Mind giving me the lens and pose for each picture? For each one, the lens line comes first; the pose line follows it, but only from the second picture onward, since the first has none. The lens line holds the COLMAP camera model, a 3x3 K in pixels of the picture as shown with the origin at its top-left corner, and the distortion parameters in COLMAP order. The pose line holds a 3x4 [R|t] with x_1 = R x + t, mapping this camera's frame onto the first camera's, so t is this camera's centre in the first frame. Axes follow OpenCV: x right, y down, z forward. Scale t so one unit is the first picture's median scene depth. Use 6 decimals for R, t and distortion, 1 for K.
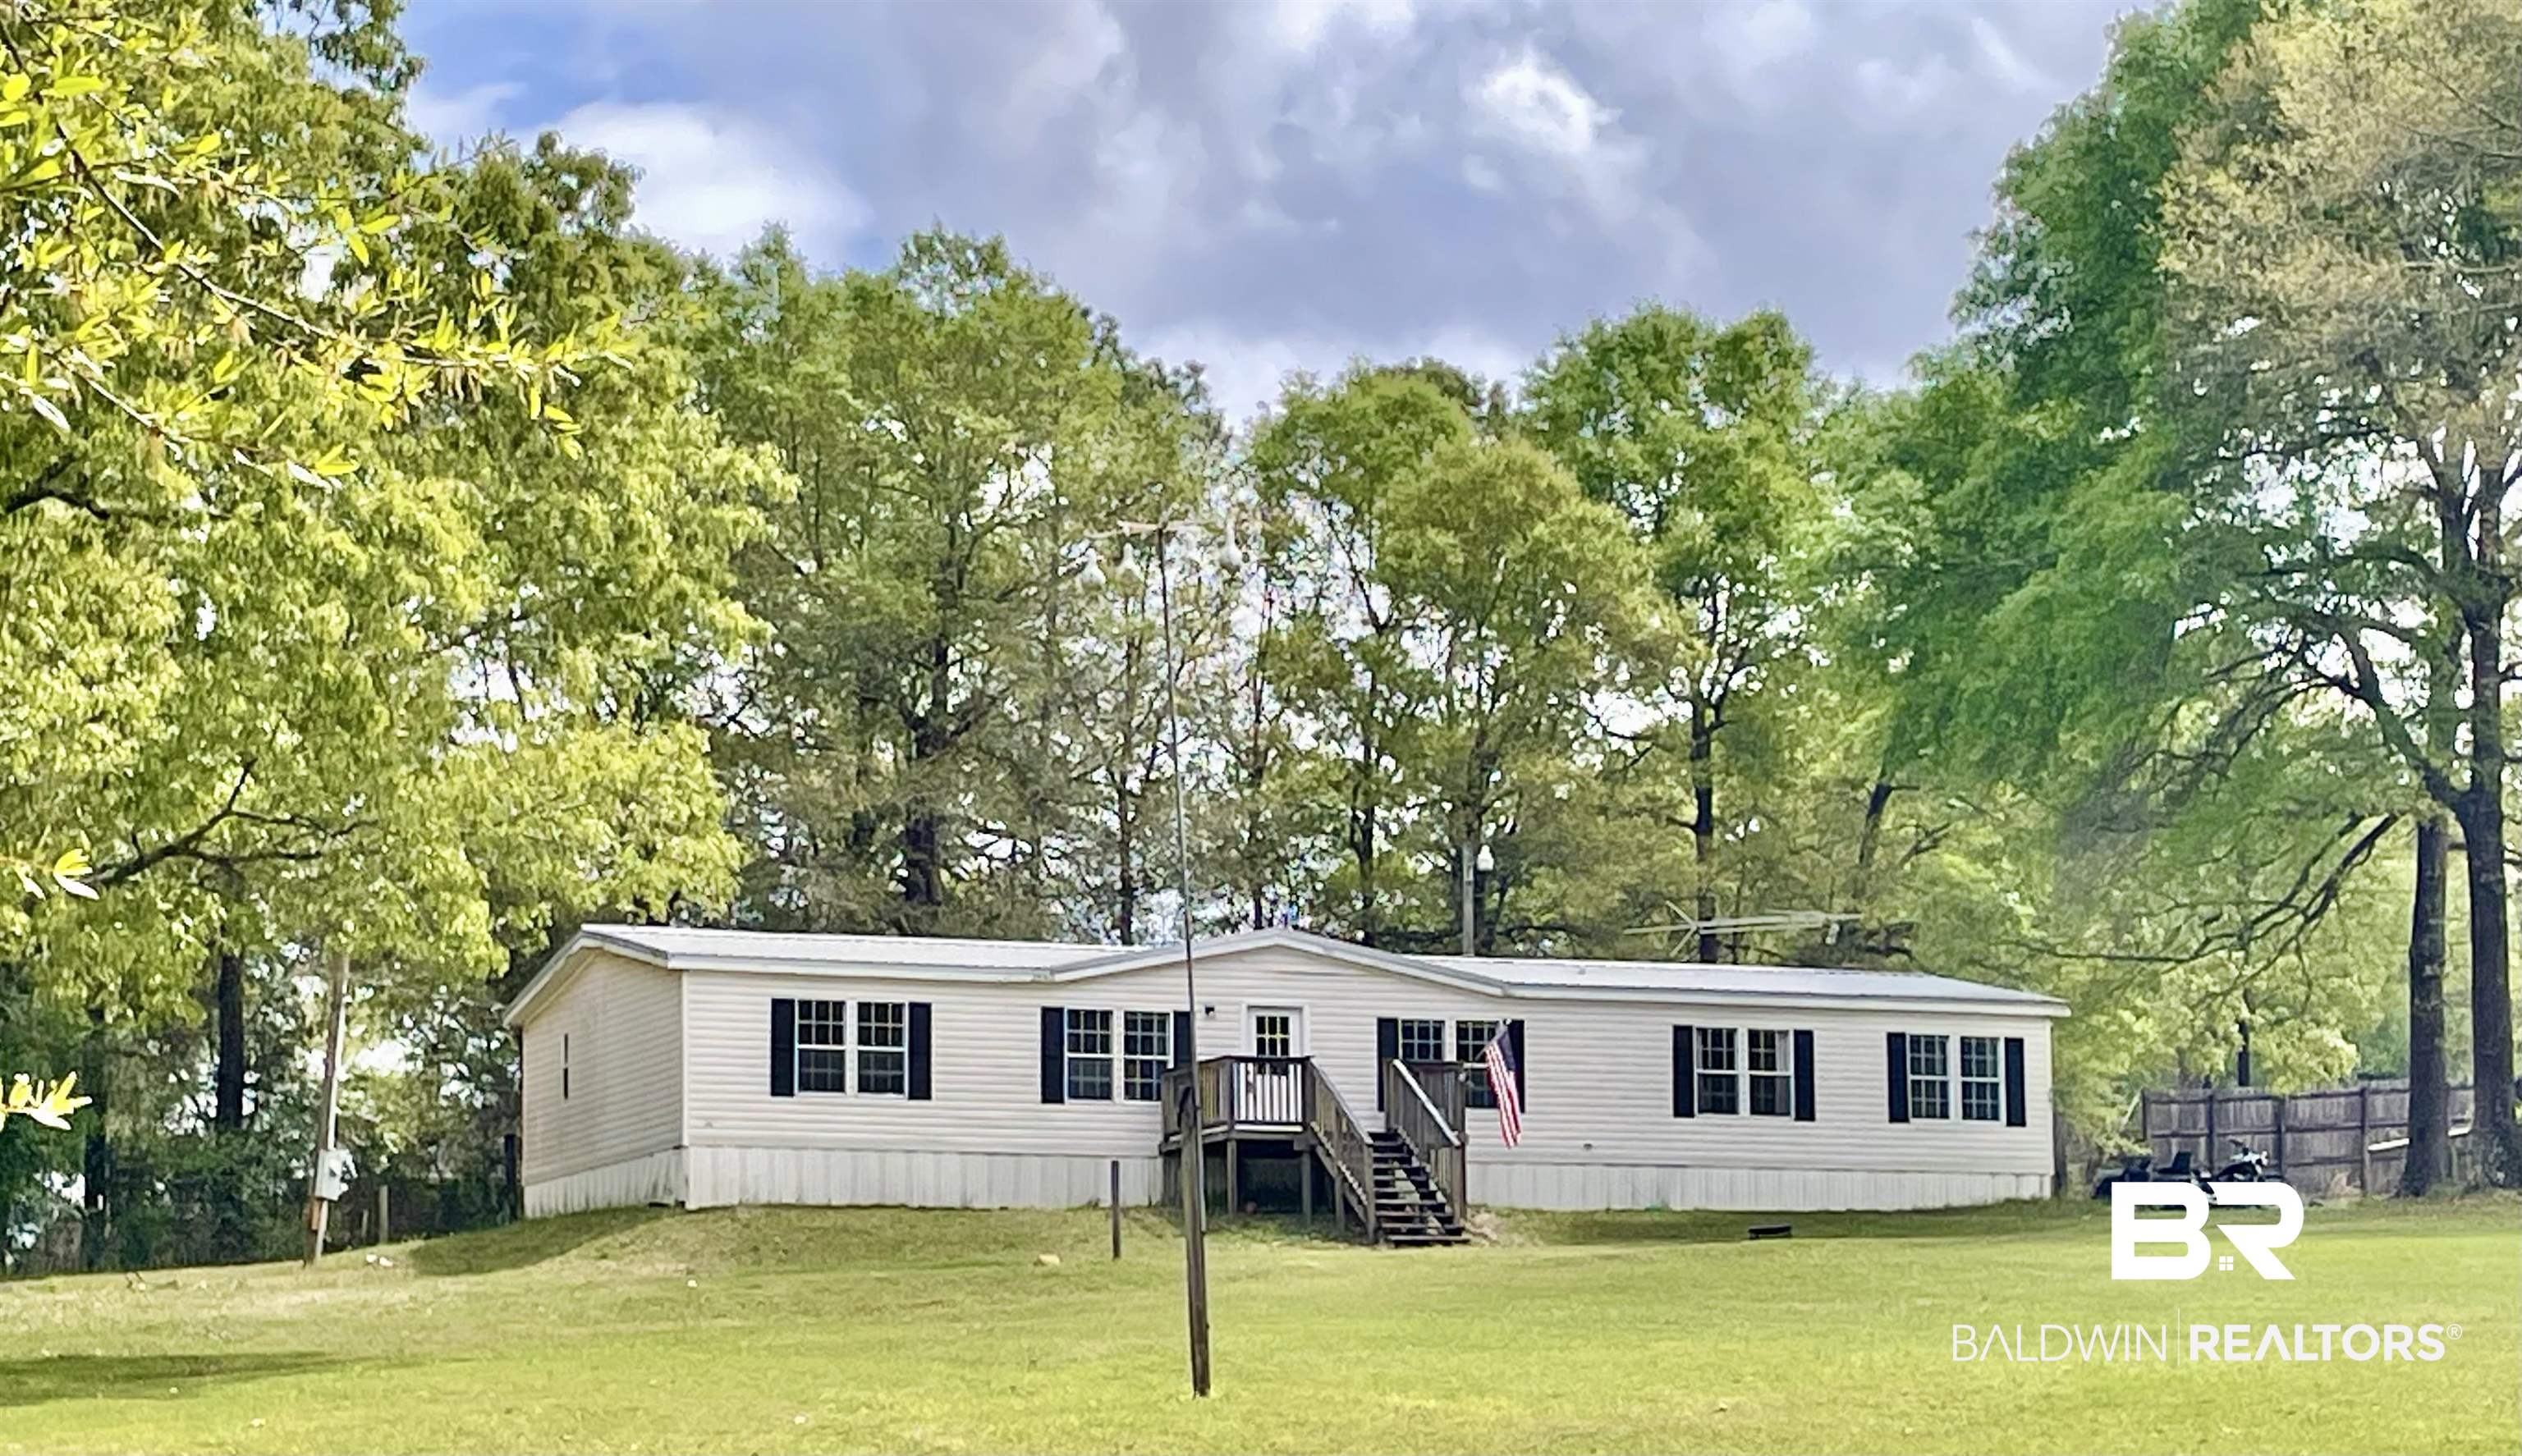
lens RADIAL K [[6339.5, 0, 1251.3], [0, 6339.5, 738.7], [0, 0, 1]] dist [0.098509, 0.000000]
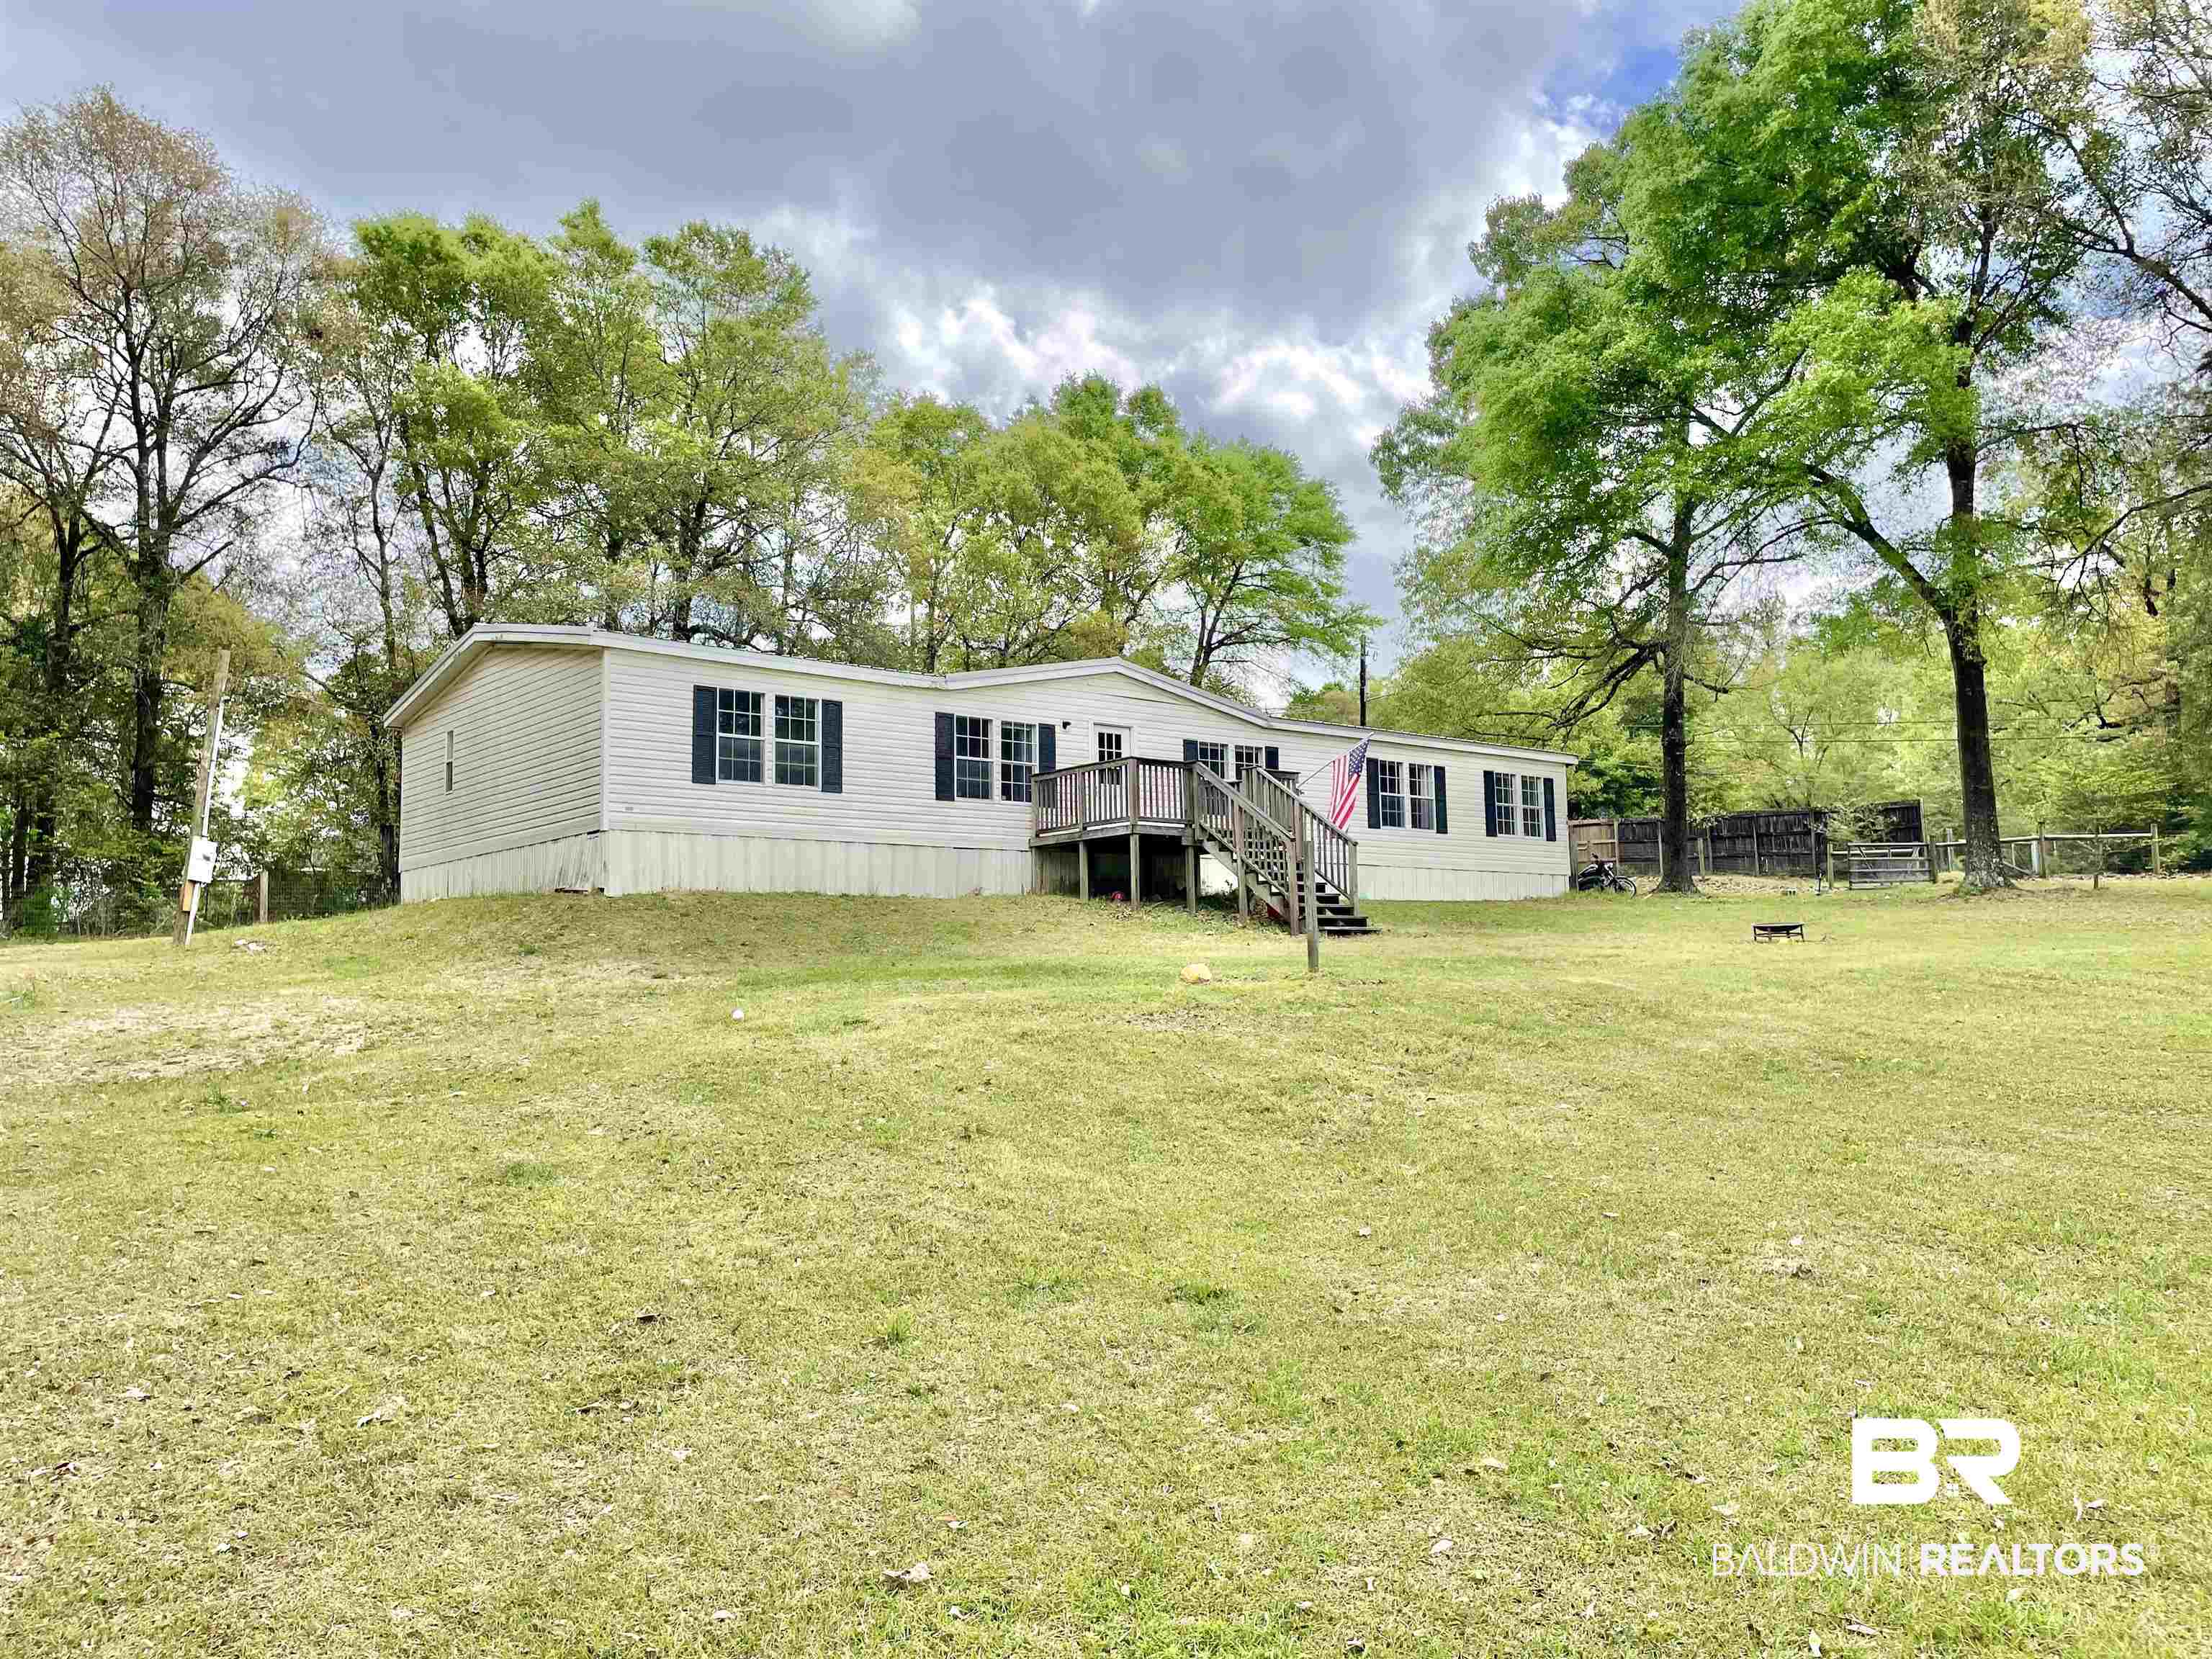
lens RADIAL K [[1704.9, 0, 1112.6], [0, 1704.9, 819.9], [0, 0, 1]] dist [0.071254, -0.000599]
pose [[0.952474, 0.020062, 0.303960, -0.091207], [-0.030616, 0.999081, 0.029995, 0.050280], [-0.303079, -0.037876, 0.952212, 0.700981]]
